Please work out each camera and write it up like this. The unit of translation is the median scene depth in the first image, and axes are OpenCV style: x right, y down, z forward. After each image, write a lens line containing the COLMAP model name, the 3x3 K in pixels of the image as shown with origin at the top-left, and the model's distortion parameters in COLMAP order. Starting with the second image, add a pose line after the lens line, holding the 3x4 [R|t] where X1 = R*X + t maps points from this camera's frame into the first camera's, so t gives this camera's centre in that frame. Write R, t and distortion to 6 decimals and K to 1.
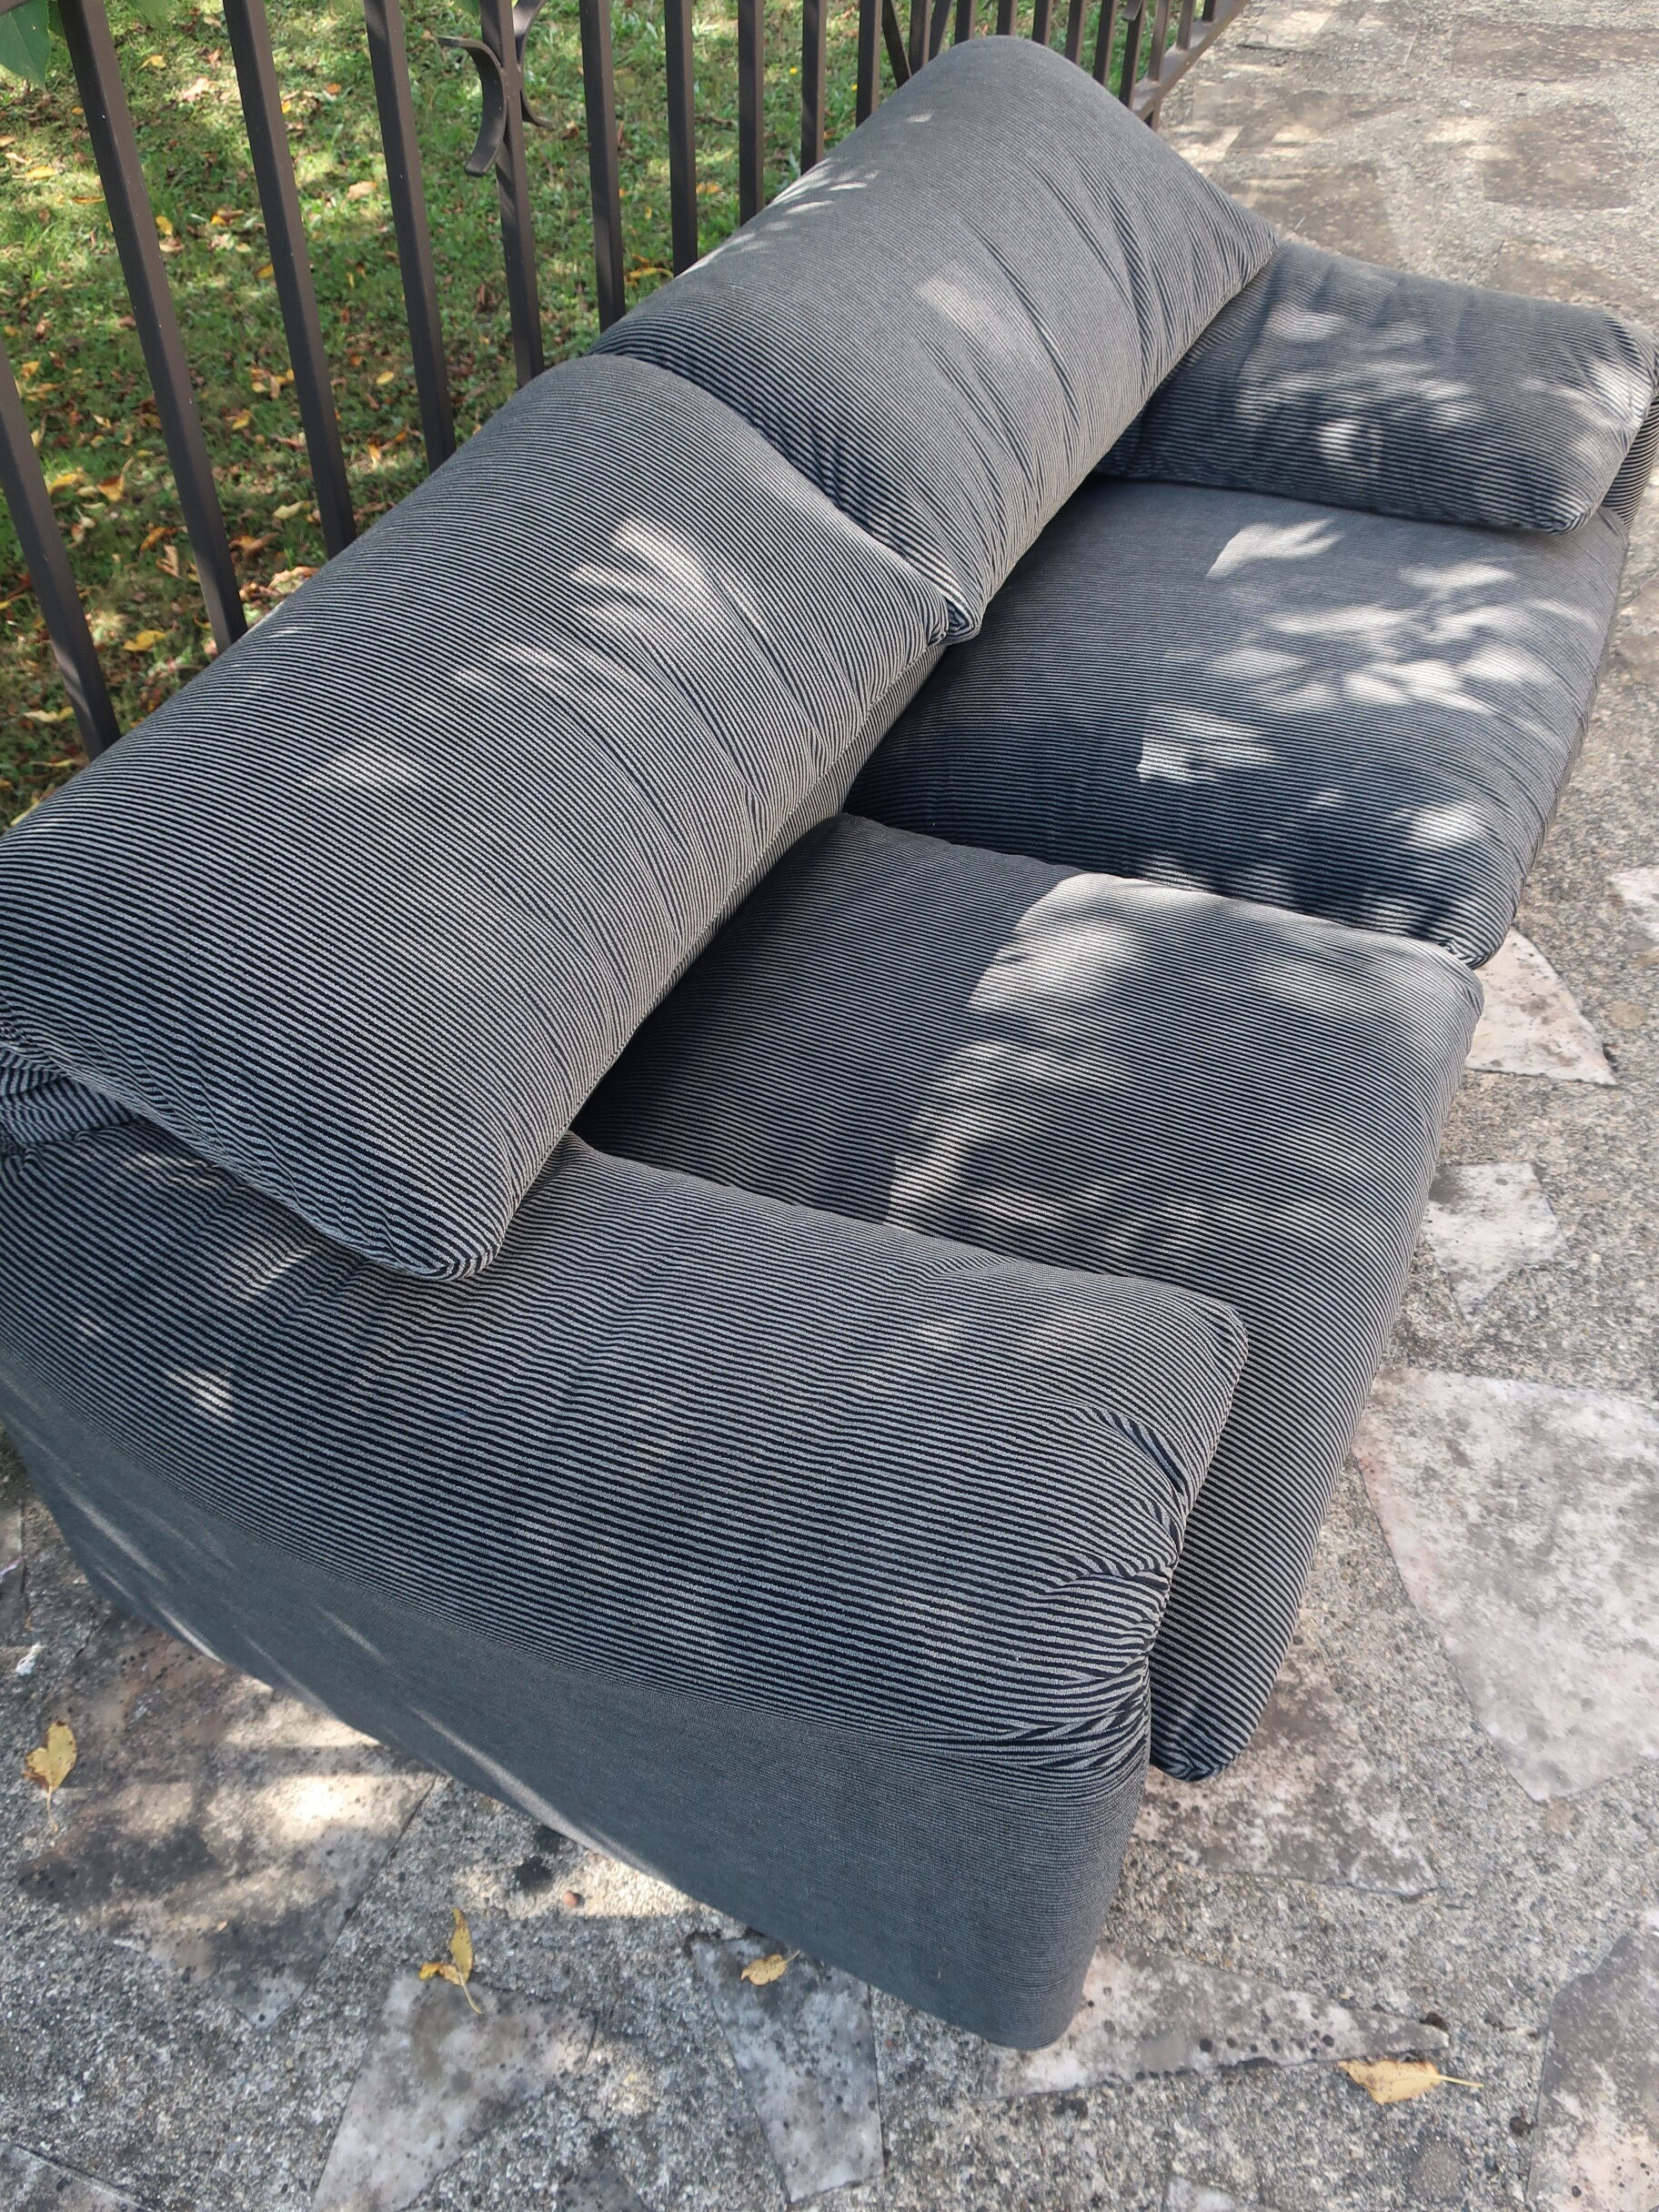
lens RADIAL K [[1990.3, 0, 894.0], [0, 1990.3, 1111.1], [0, 0, 1]] dist [0.001445, 0.007890]
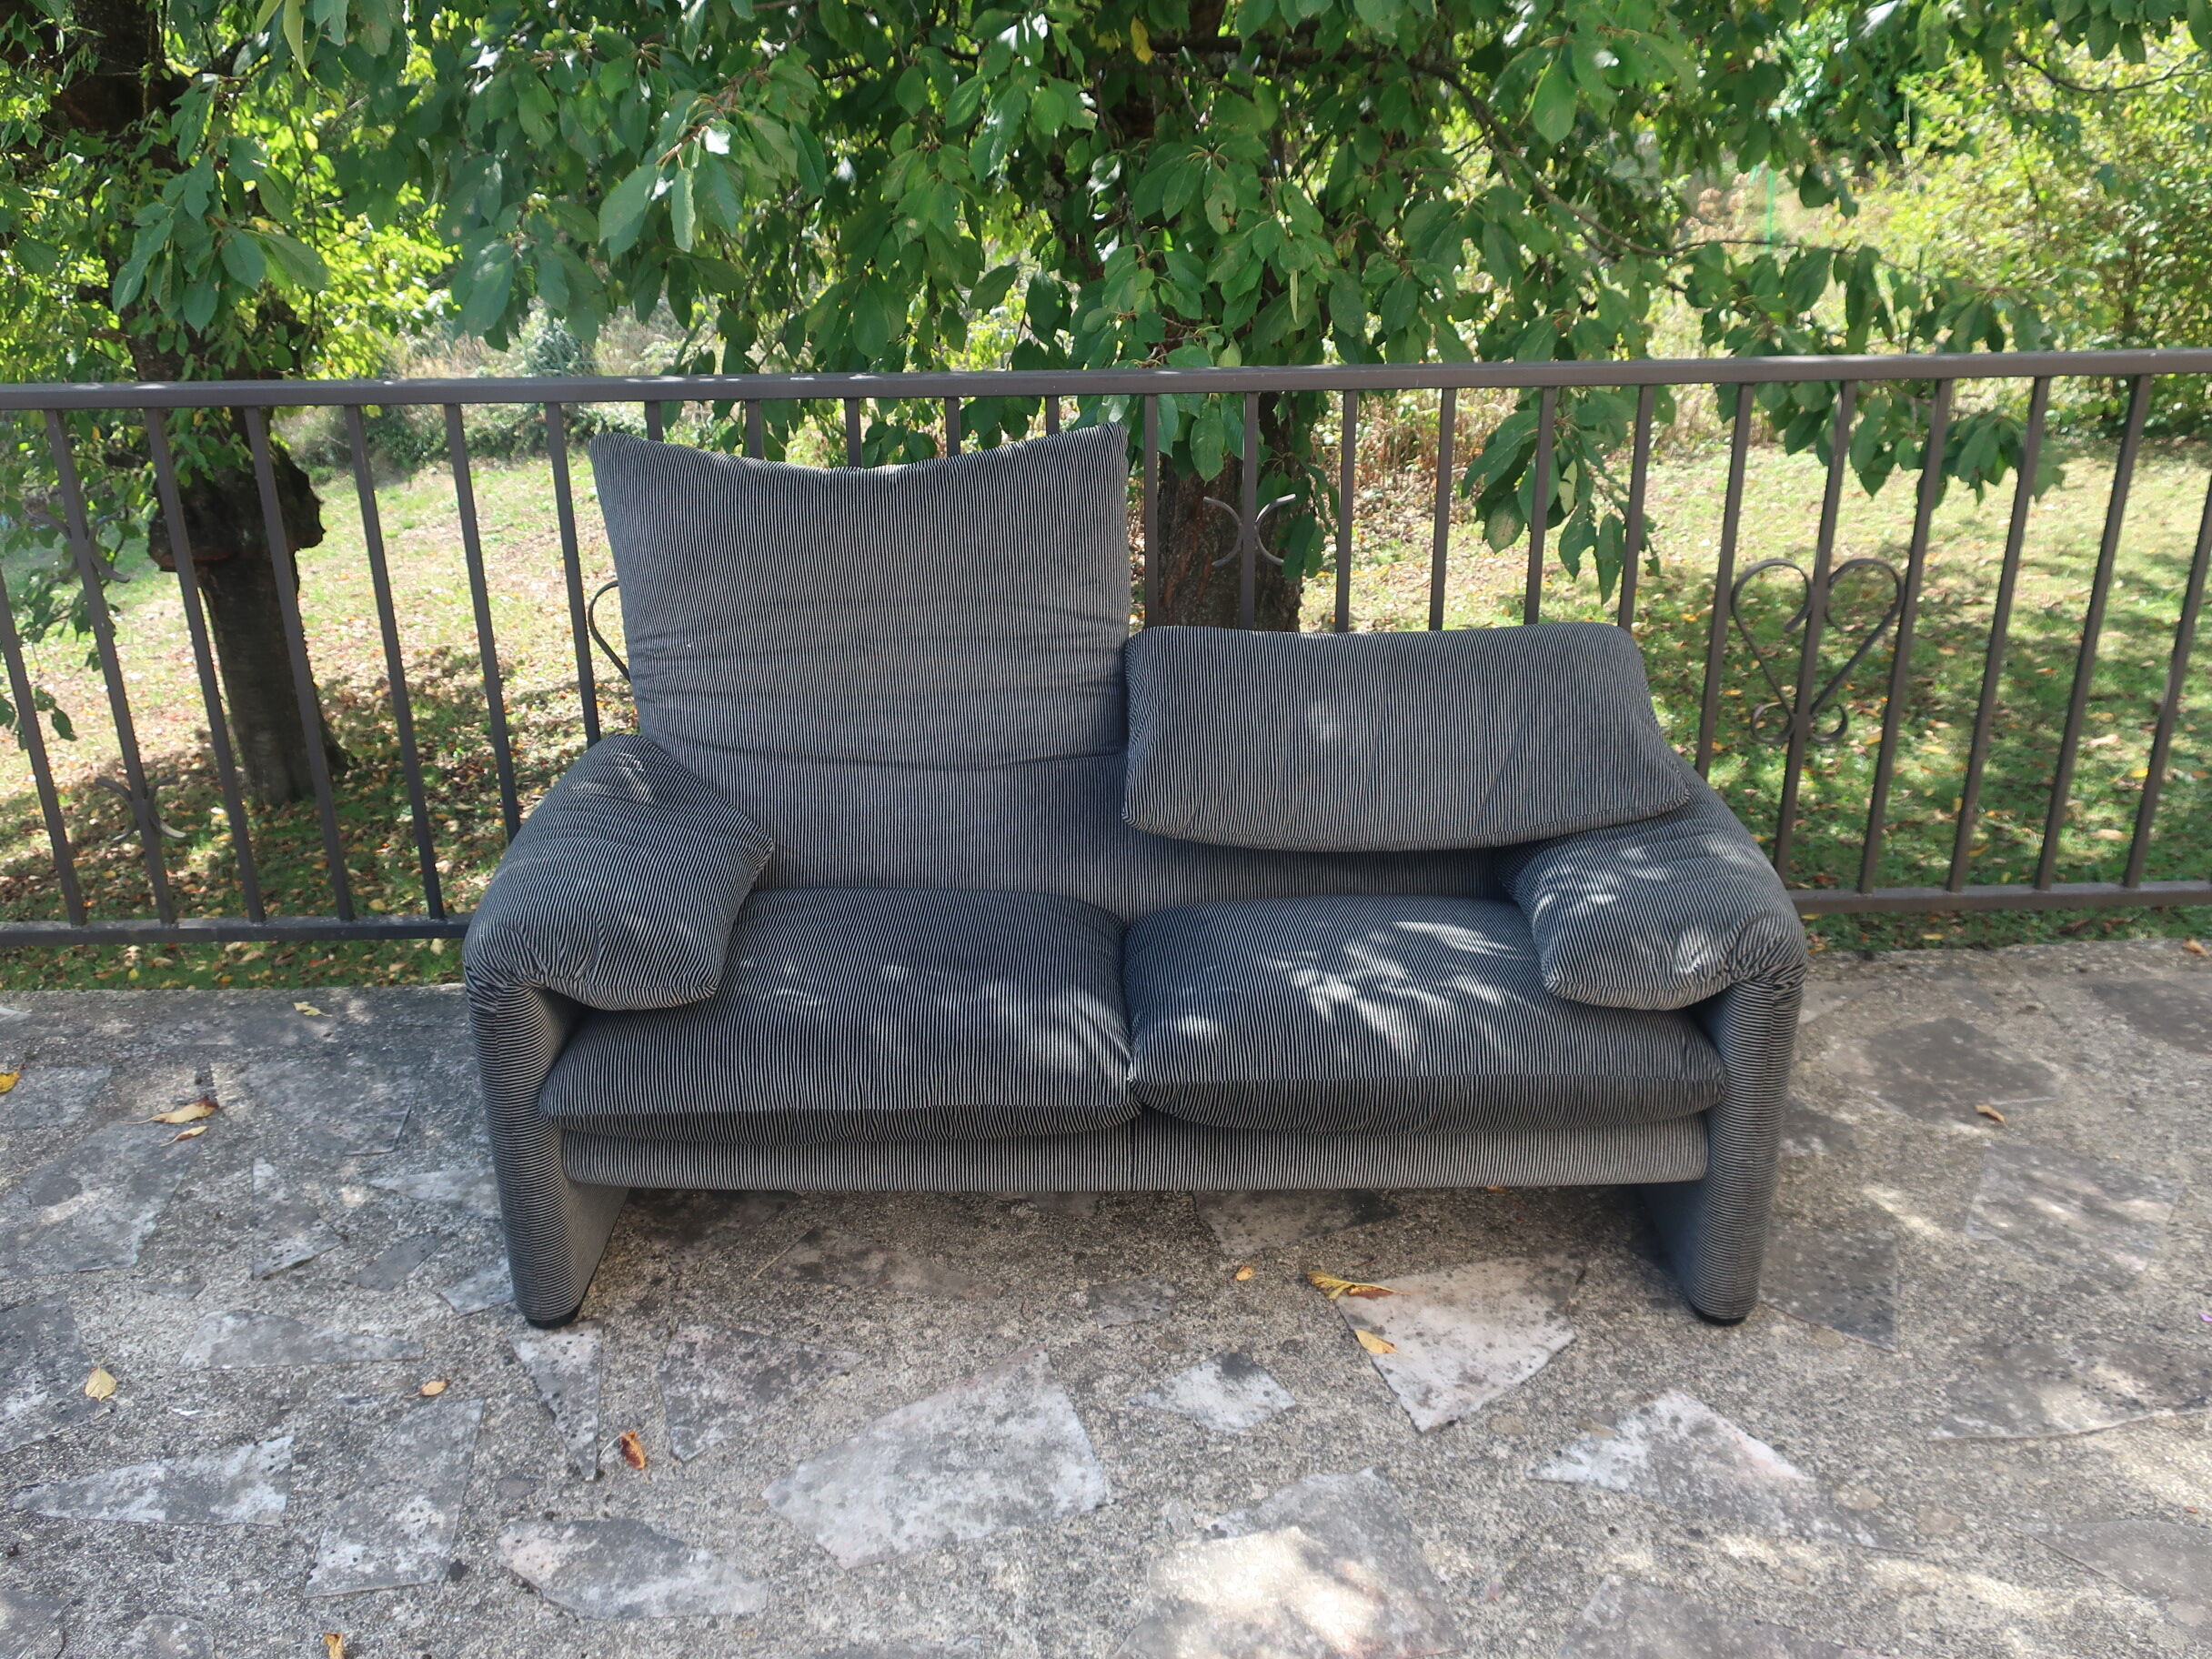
lens RADIAL K [[1981.2, 0, 1106.0], [0, 1981.2, 829.5], [0, 0, 1]] dist [0.020665, 0.004035]
pose [[0.424210, 0.320155, -0.847081, 1.603311], [-0.649058, 0.759795, -0.037877, -0.163465], [0.631482, 0.565873, 0.530112, 0.063022]]
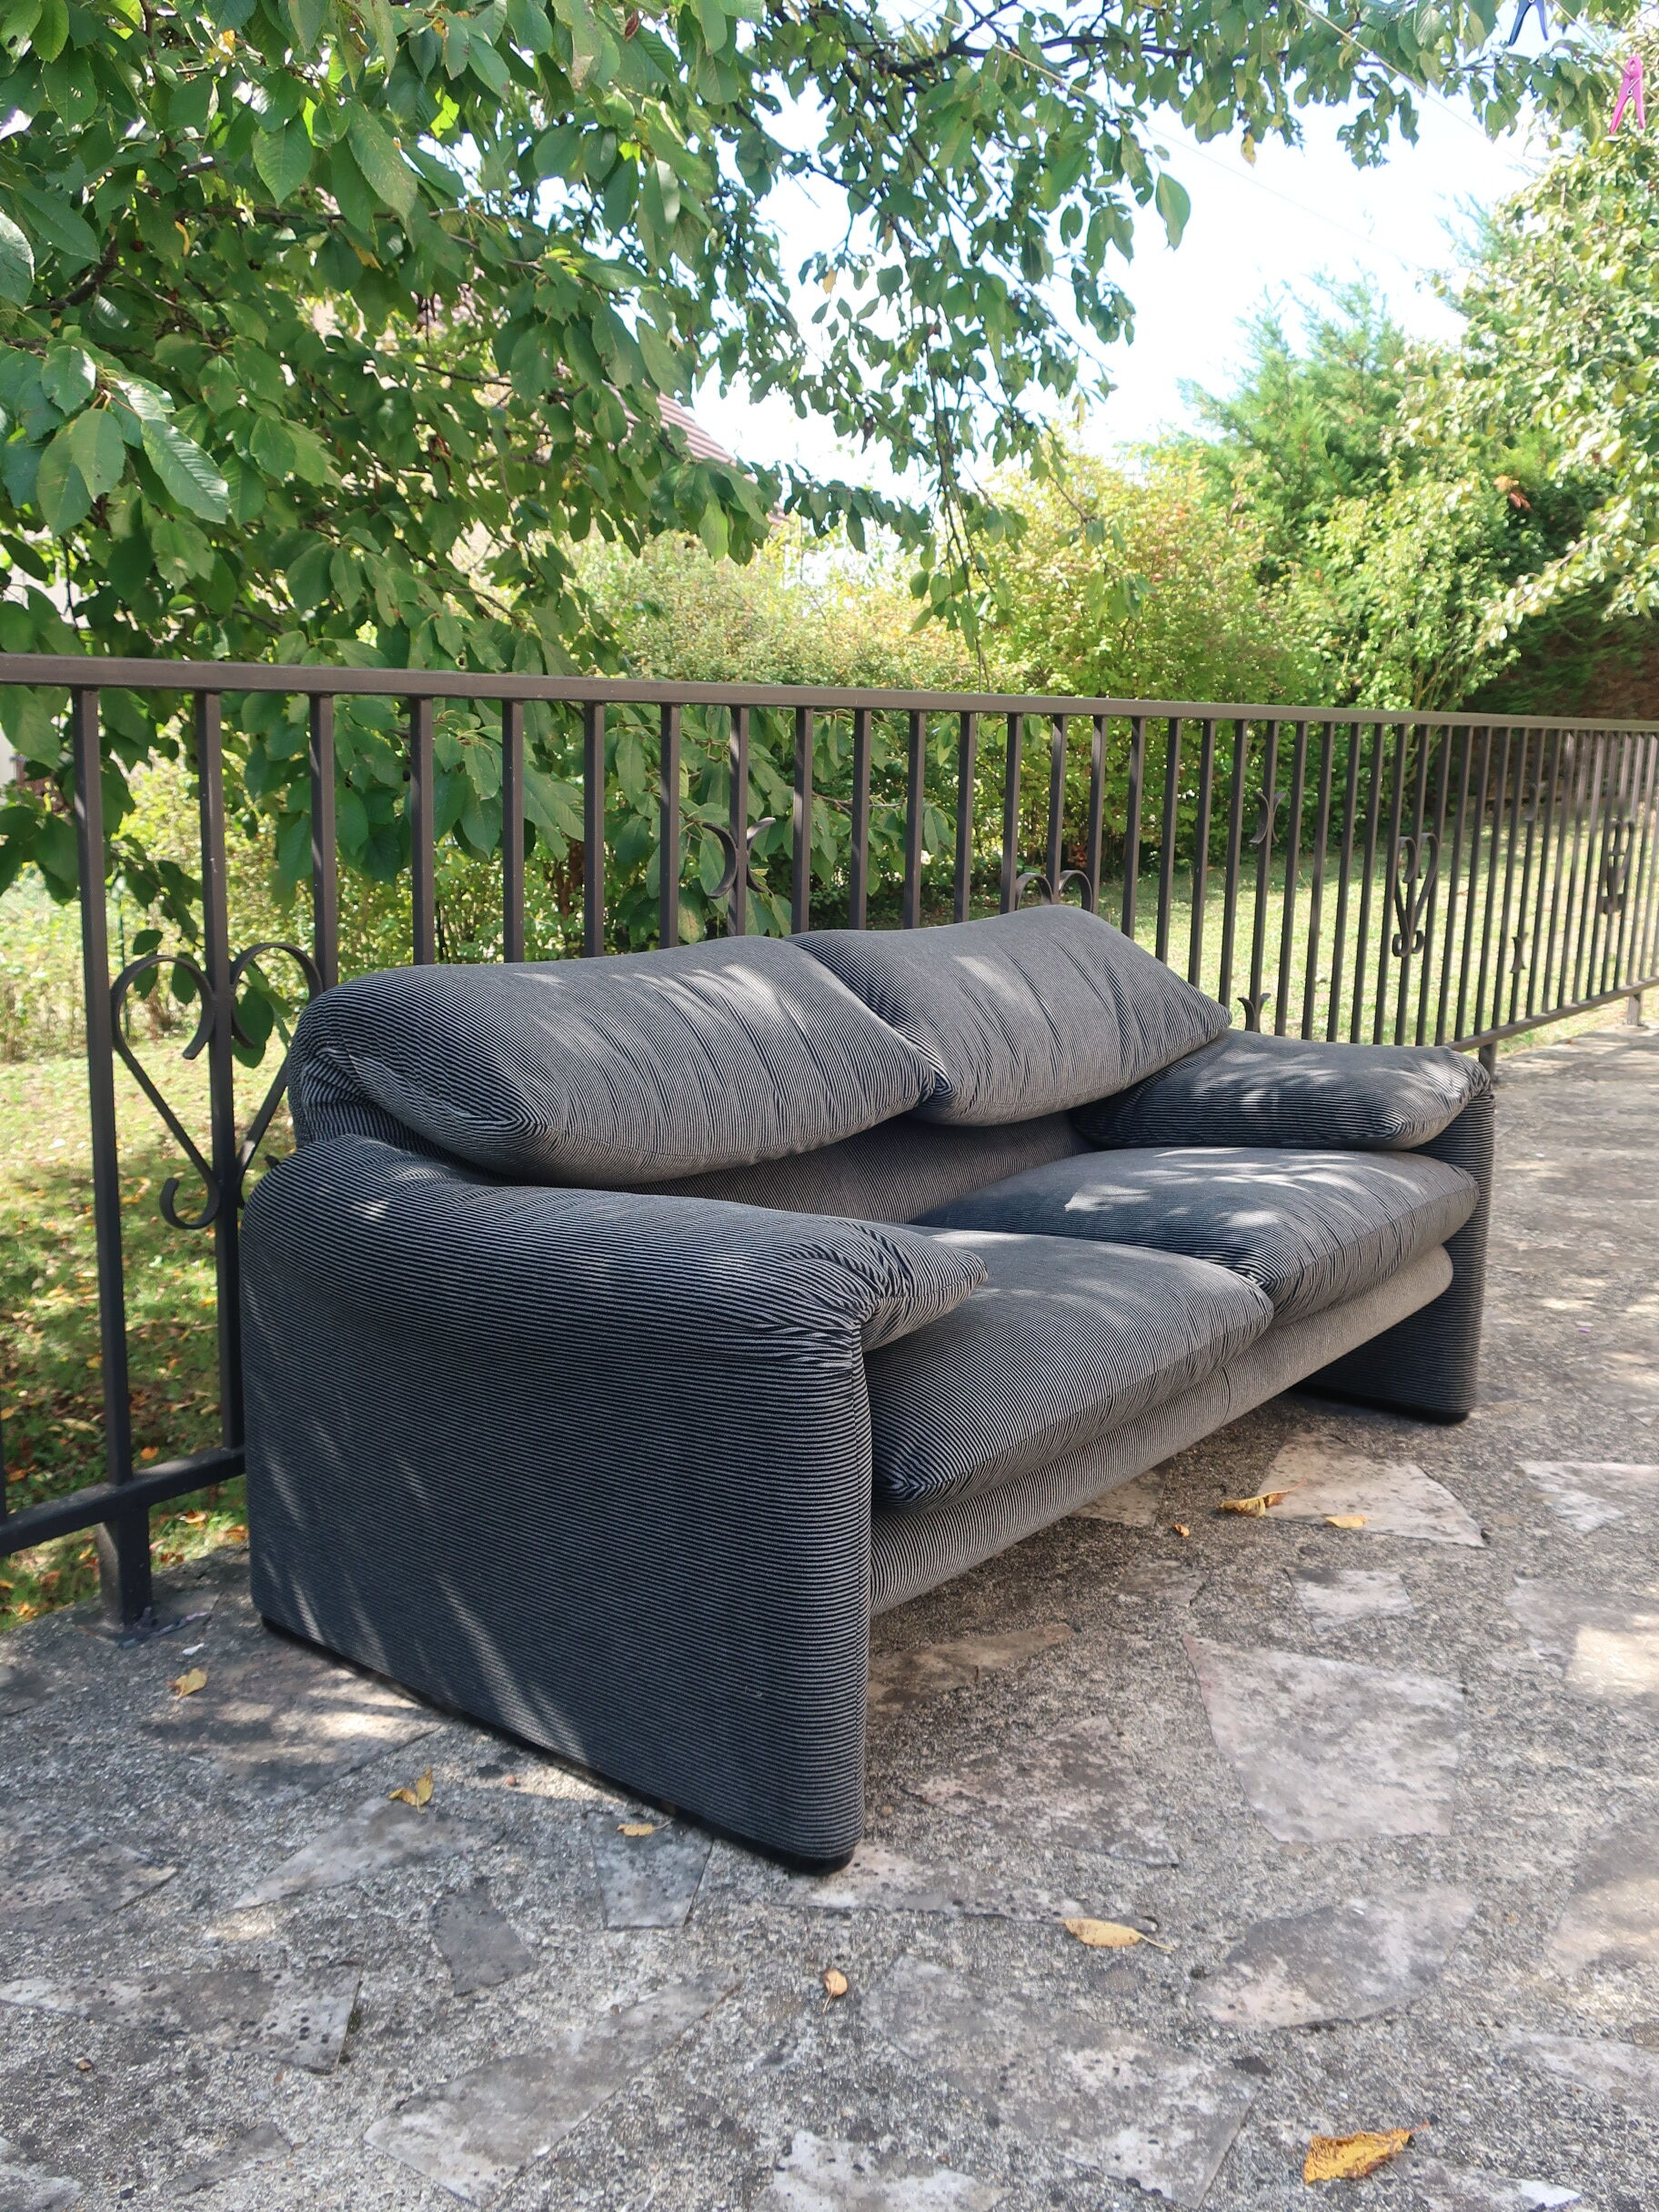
lens RADIAL K [[1981.2, 0, 902.0], [0, 1981.2, 1102.8], [0, 0, 1]] dist [0.020665, 0.004035]
pose [[0.980904, 0.023928, -0.193017, 0.325124], [-0.135262, 0.797038, -0.588587, 0.748031], [0.139758, 0.603454, 0.785054, -0.268850]]
